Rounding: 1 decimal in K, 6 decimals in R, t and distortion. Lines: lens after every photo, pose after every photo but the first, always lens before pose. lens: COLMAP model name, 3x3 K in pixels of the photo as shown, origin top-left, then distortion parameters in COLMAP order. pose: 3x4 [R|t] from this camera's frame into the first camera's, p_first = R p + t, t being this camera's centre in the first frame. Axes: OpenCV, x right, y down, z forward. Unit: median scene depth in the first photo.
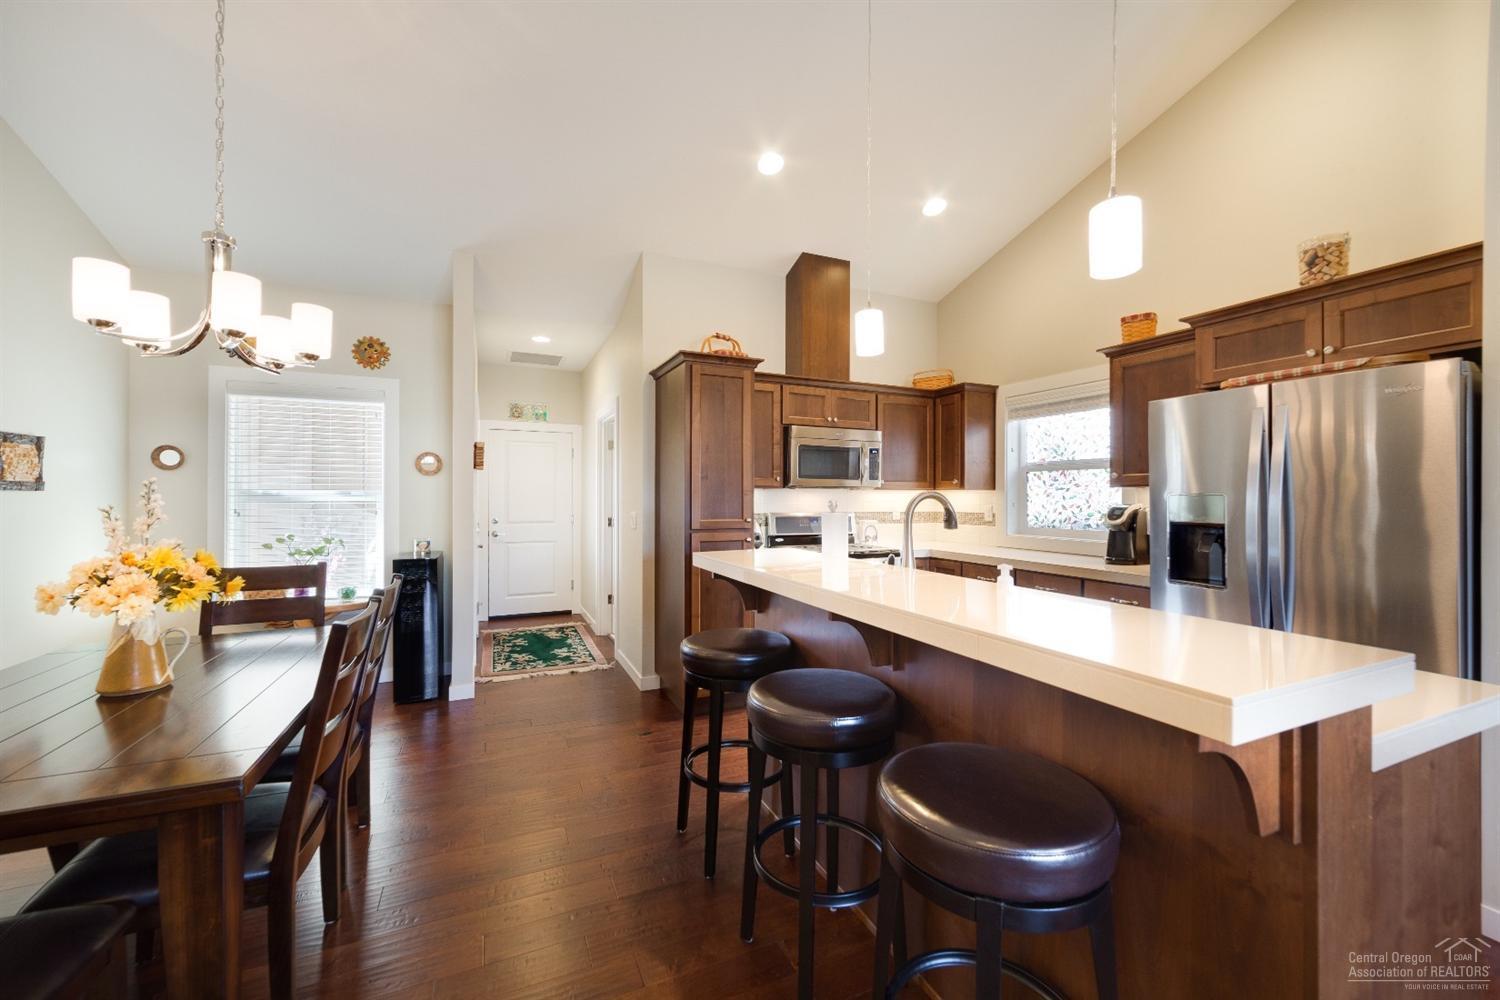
lens RADIAL K [[583.6, 0, 747.0], [0, 583.6, 498.6], [0, 0, 1]] dist [0.005523, -0.000338]
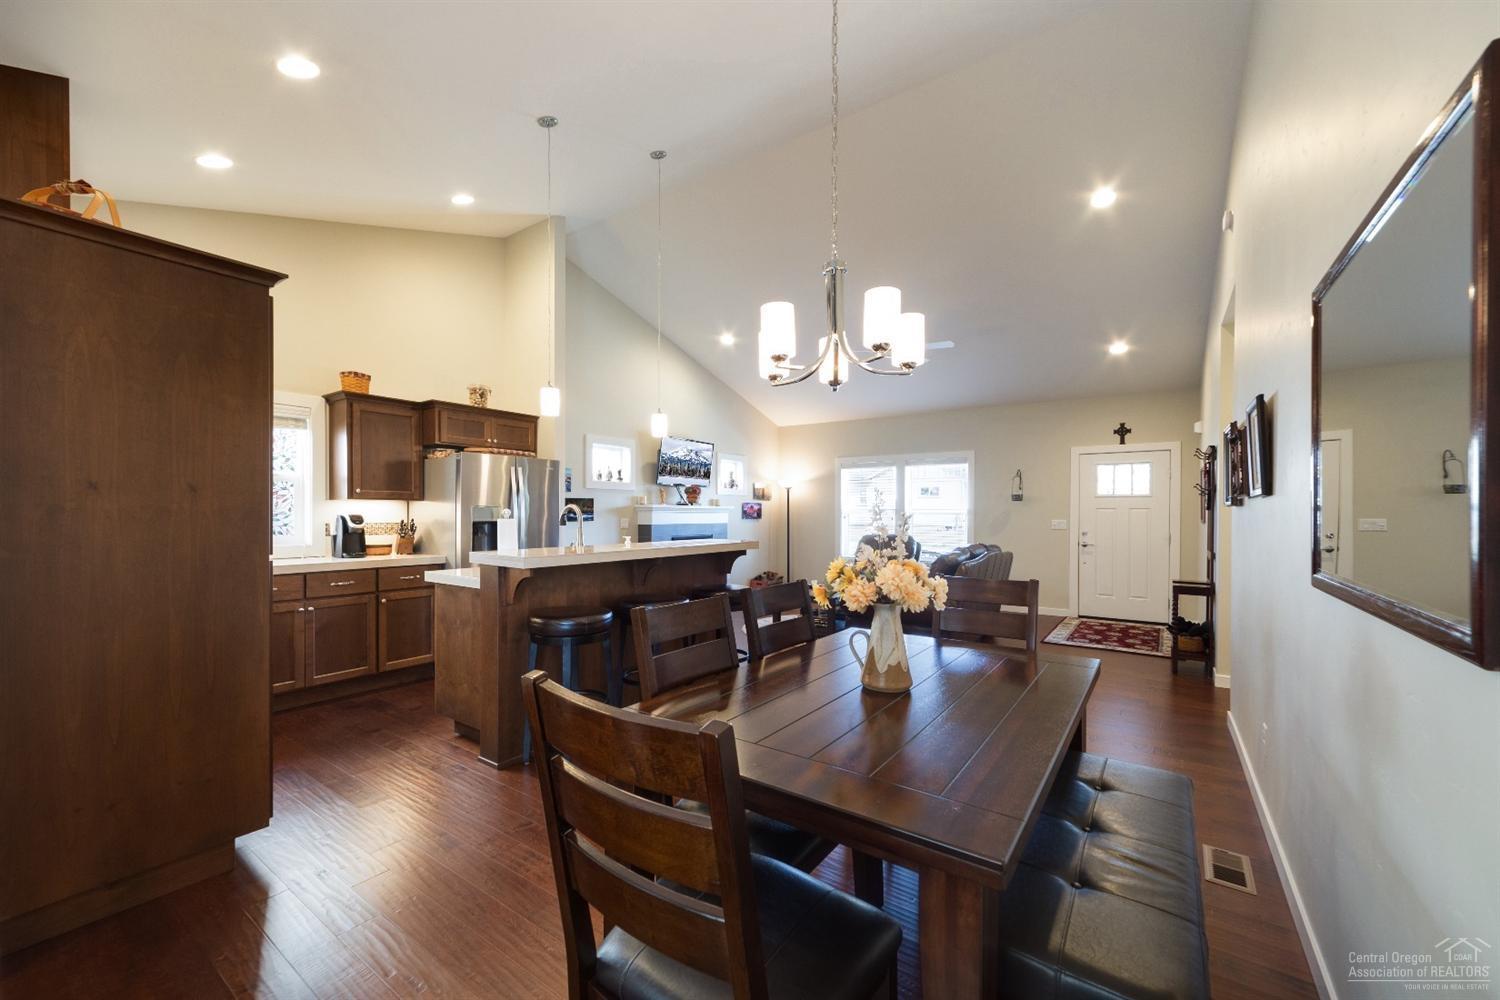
lens RADIAL K [[583.6, 0, 750.7], [0, 583.6, 510.5], [0, 0, 1]] dist [0.005523, -0.000338]
pose [[-0.516588, -0.004844, 0.856220, -0.855533], [-0.003952, 0.999987, 0.003273, -0.003147], [-0.856225, -0.001693, -0.516600, 0.818808]]
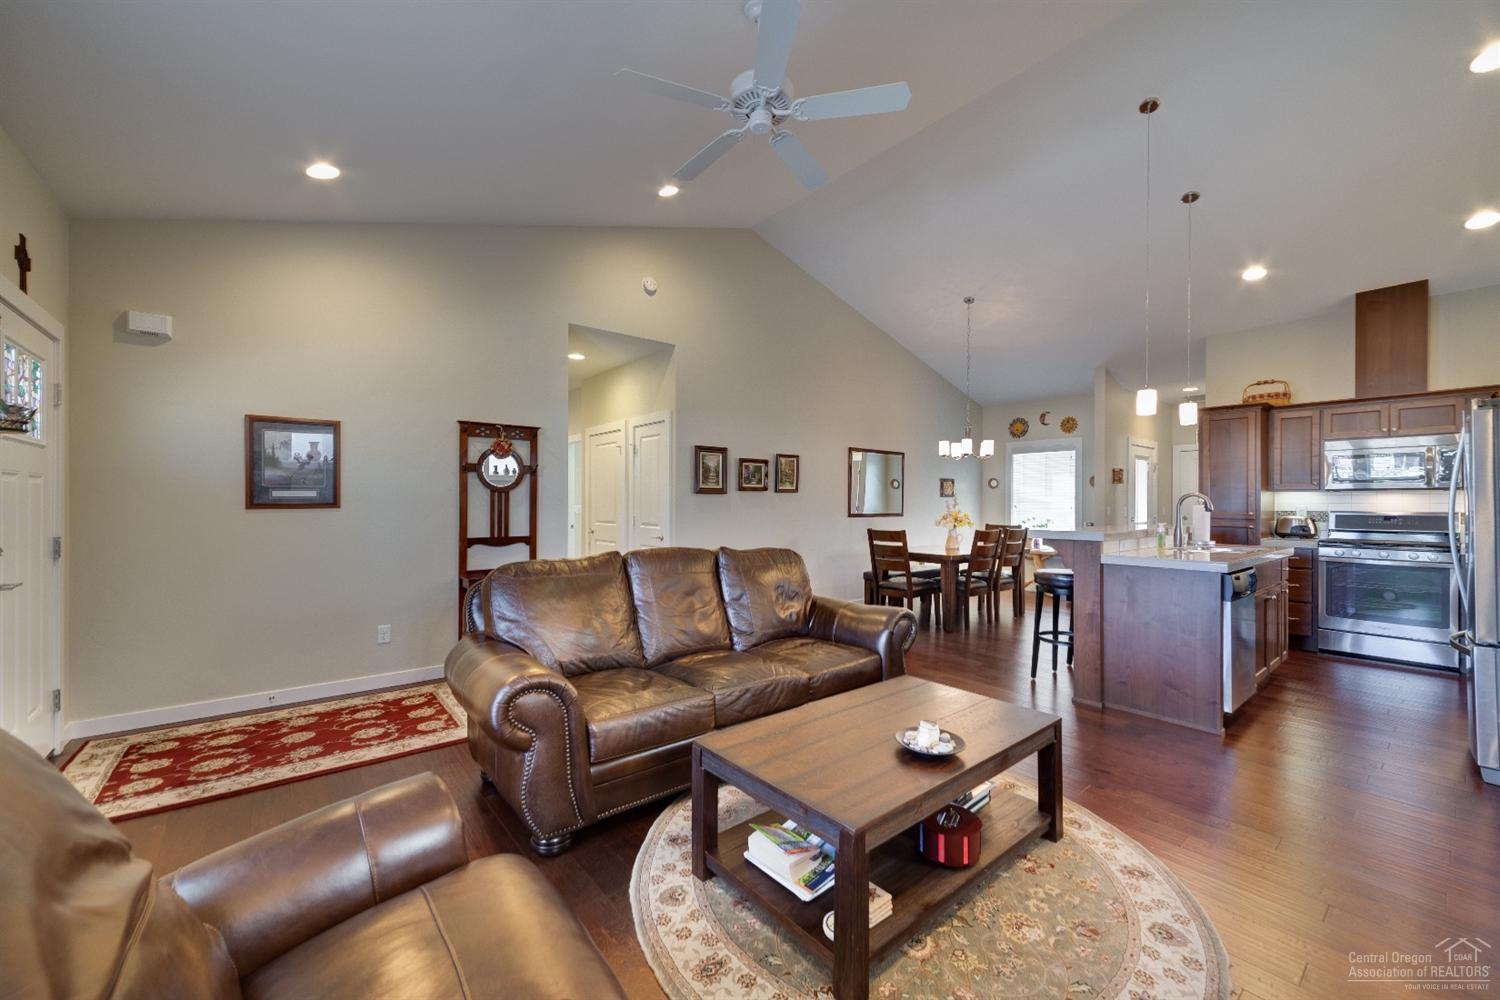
lens RADIAL K [[583.6, 0, 747.3], [0, 583.6, 506.6], [0, 0, 1]] dist [0.005523, -0.000338]
pose [[0.257700, 0.006208, -0.966205, 1.084860], [-0.006658, 0.999967, 0.004650, 0.021385], [0.966202, 0.005234, 0.257733, -0.599534]]
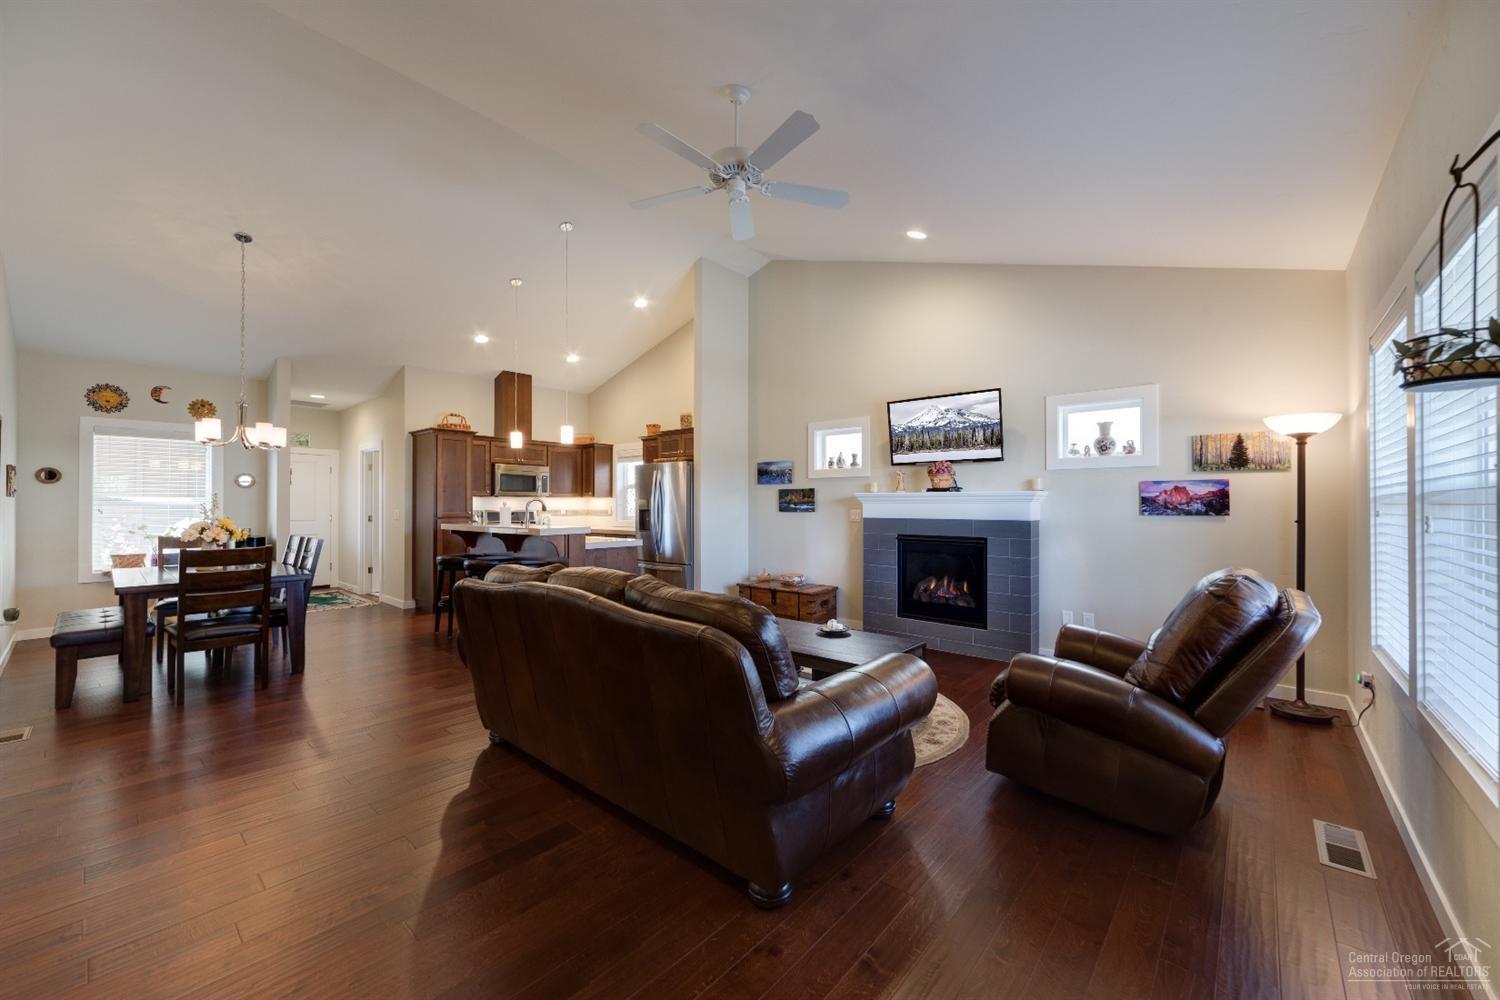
lens RADIAL K [[583.6, 0, 755.5], [0, 583.6, 498.3], [0, 0, 1]] dist [0.005523, -0.000338]
pose [[0.906566, 0.001293, 0.422063, 0.044343], [0.004984, 0.999893, -0.013767, 0.020037], [-0.422035, 0.014584, 0.906462, -1.193917]]
